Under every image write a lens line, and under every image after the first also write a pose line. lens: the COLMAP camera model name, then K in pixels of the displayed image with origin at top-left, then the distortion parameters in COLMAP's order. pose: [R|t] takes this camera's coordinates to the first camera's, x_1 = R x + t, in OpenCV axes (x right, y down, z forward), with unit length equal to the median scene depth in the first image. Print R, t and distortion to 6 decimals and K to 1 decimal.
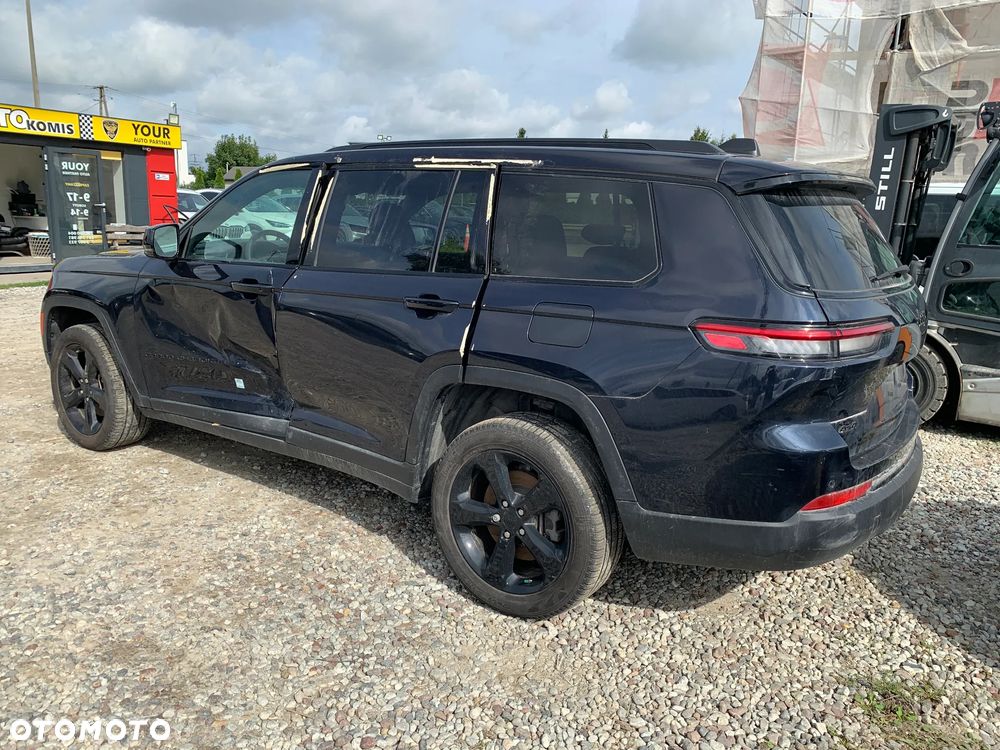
lens RADIAL K [[759.4, 0, 500.0], [0, 759.4, 375.0], [0, 0, 1]] dist [0.025192, -0.003765]
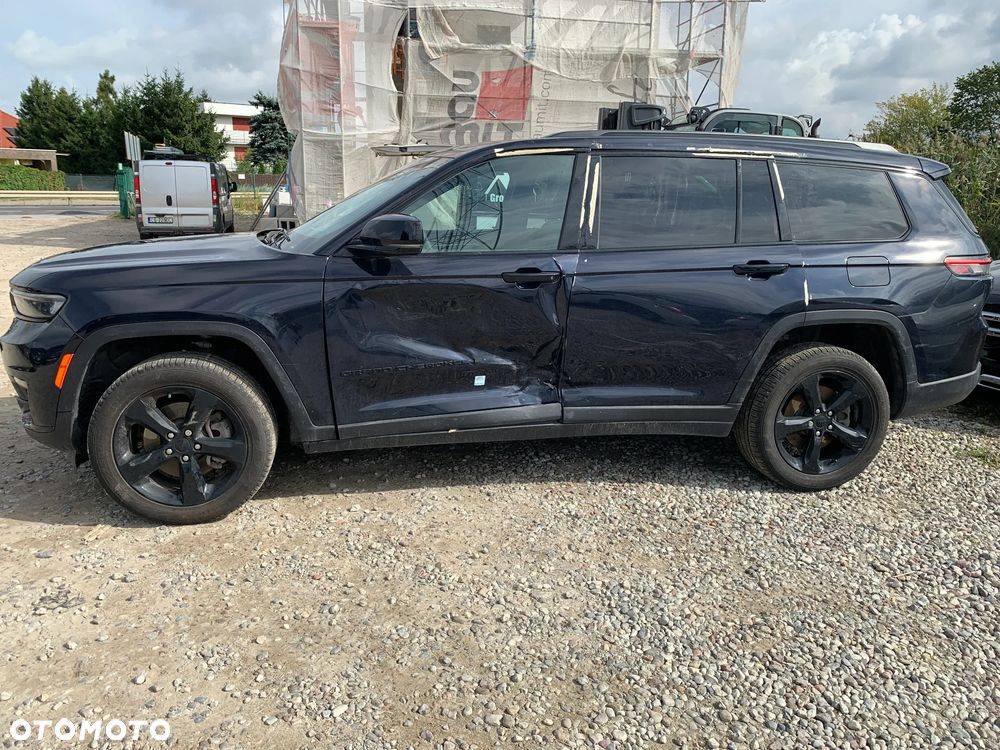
lens RADIAL K [[759.4, 0, 500.0], [0, 759.4, 375.0], [0, 0, 1]] dist [0.025192, -0.003765]
pose [[0.712218, -0.187741, 0.676387, -1.221756], [0.156504, 0.981786, 0.107714, -0.119707], [-0.684289, 0.029141, 0.728628, 0.377822]]
